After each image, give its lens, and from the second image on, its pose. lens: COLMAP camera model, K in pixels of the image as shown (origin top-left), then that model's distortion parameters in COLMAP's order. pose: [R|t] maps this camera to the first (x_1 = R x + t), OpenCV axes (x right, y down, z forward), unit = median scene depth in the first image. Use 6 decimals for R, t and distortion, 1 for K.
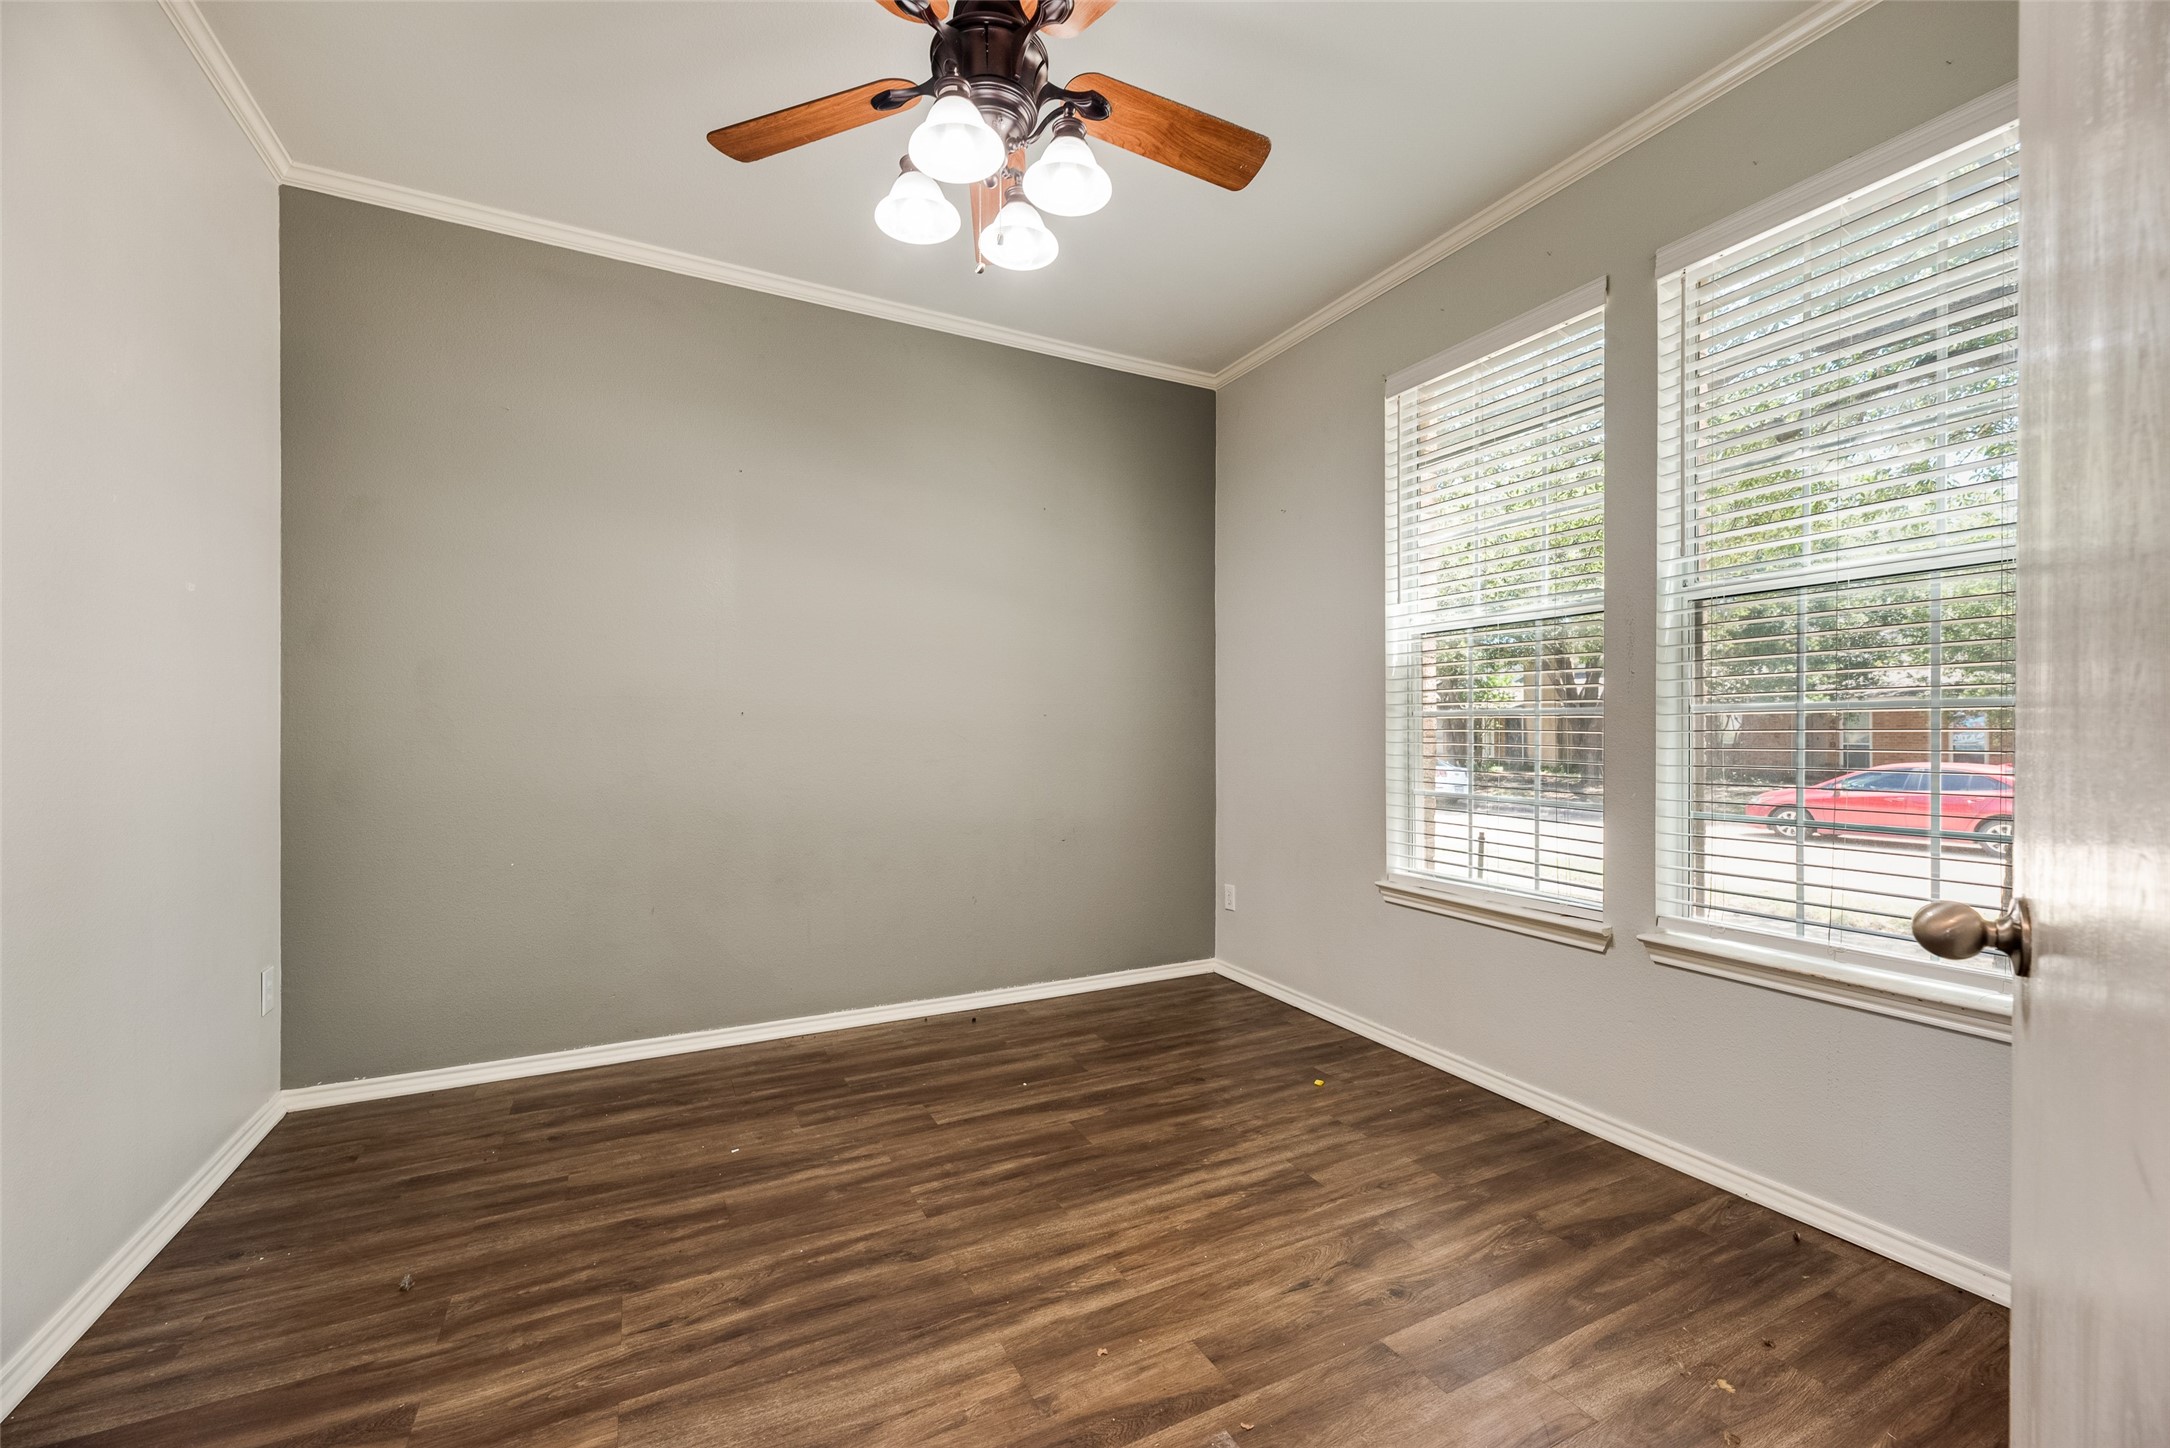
lens RADIAL K [[875.7, 0, 1089.2], [0, 875.7, 732.6], [0, 0, 1]] dist [0.002025, 0.000233]
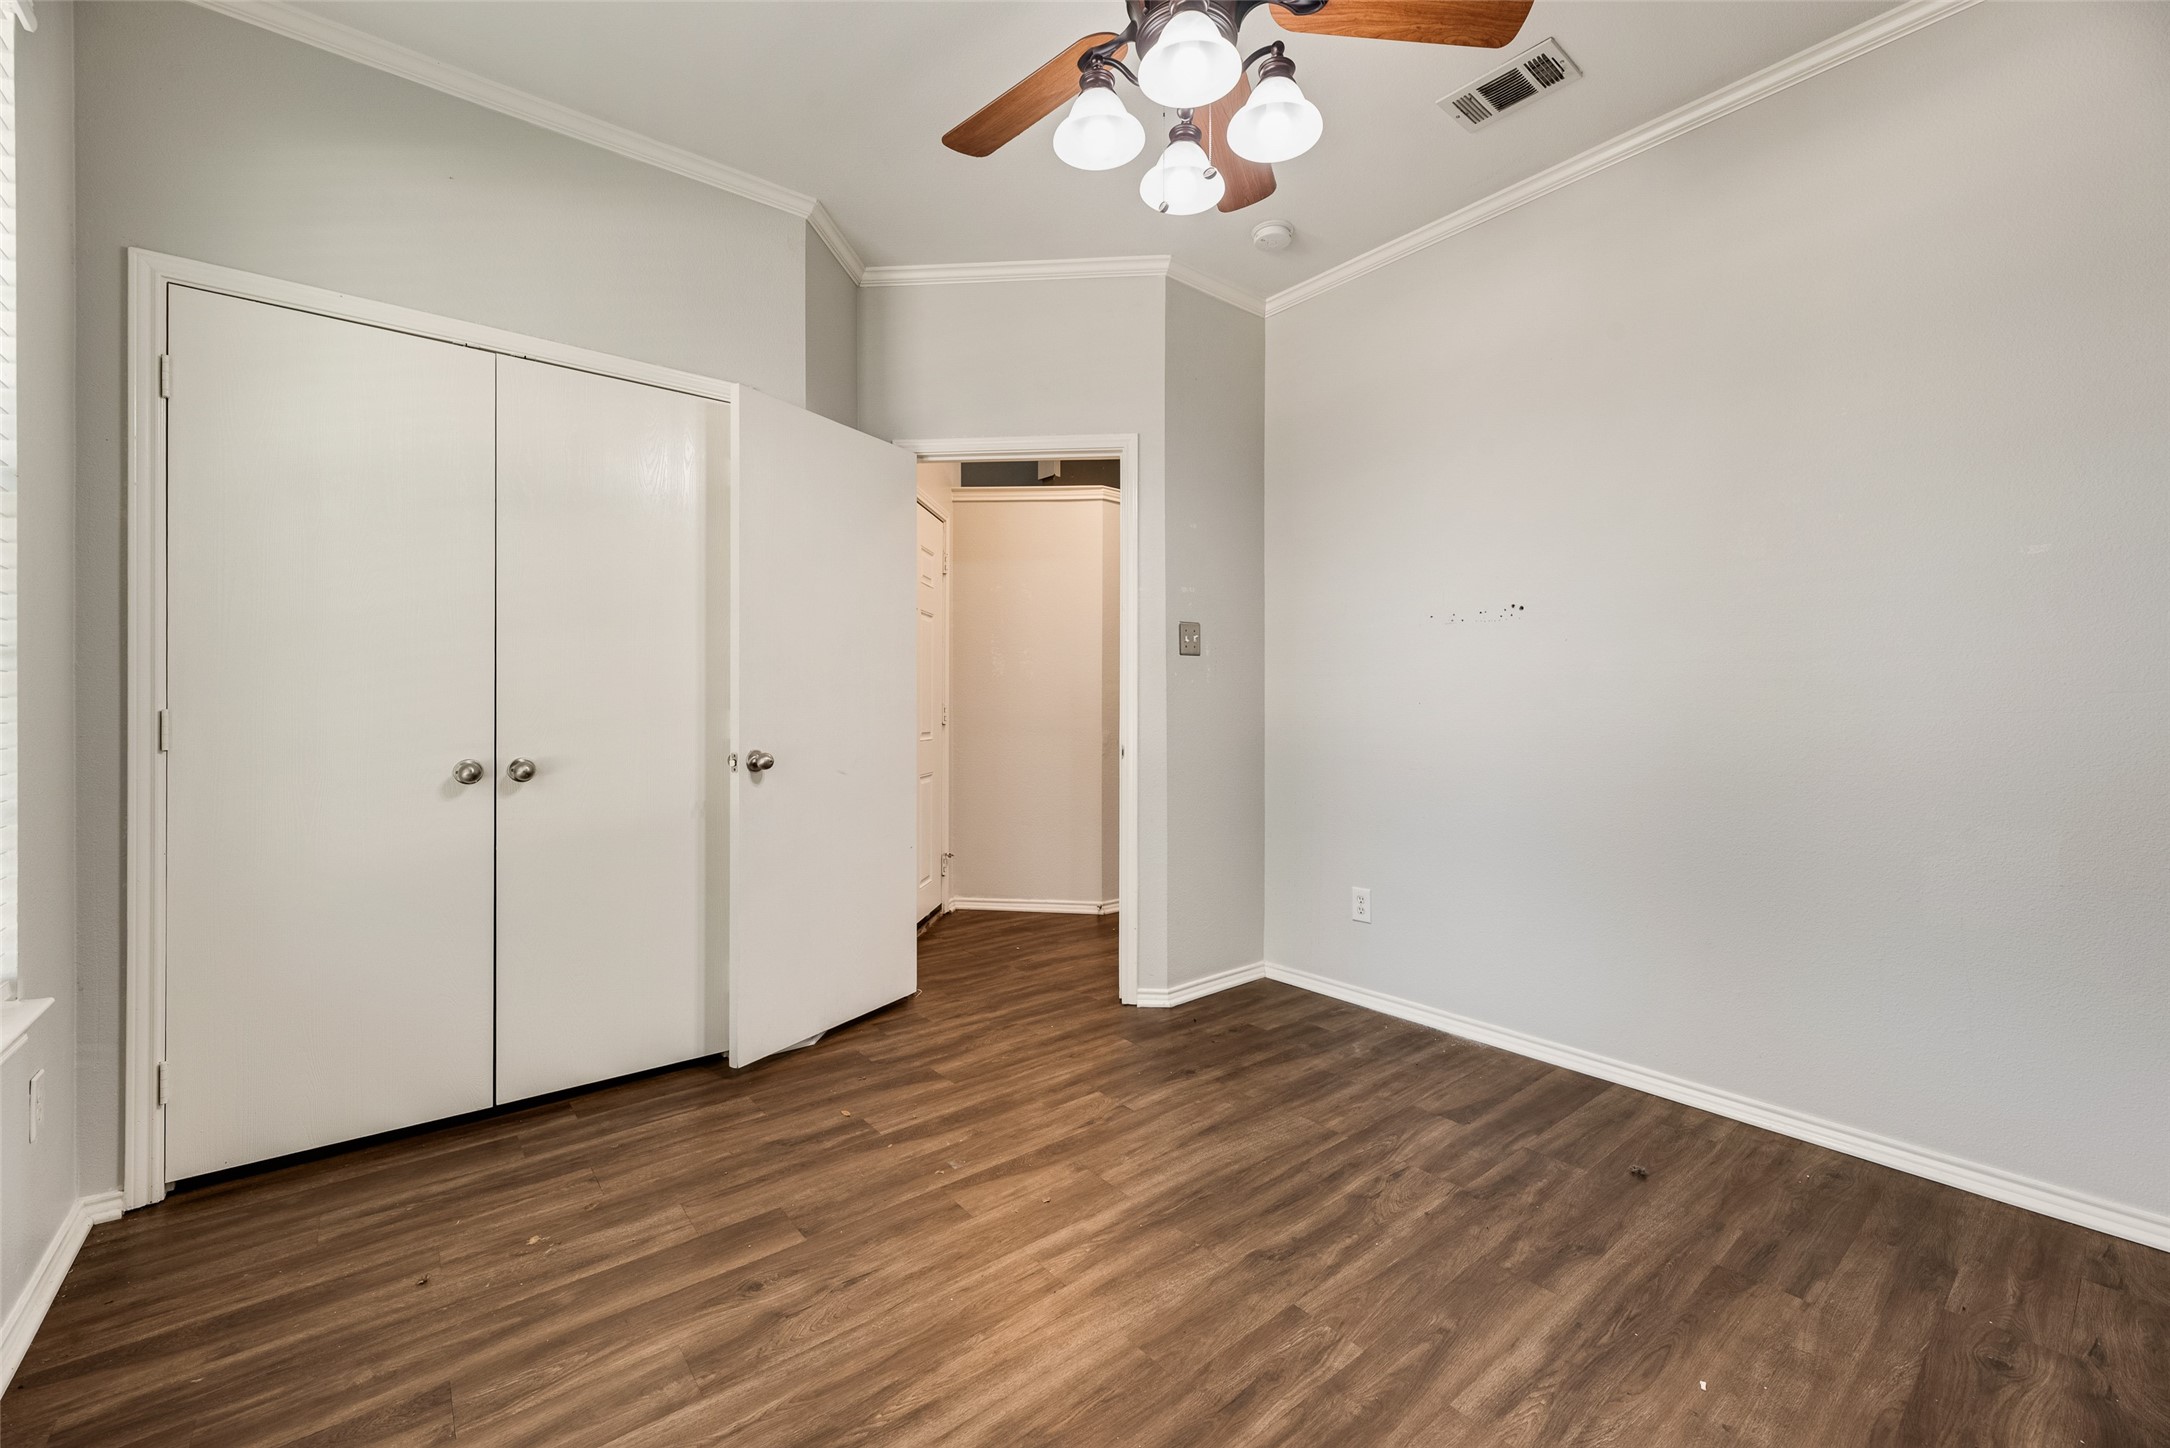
lens RADIAL K [[875.7, 0, 1089.2], [0, 875.7, 732.6], [0, 0, 1]] dist [0.002025, 0.000233]
pose [[-0.979370, 0.004362, -0.202030, 0.176317], [-0.001175, 0.999627, 0.027278, 0.006306], [0.202074, 0.026953, -0.978999, 1.914368]]
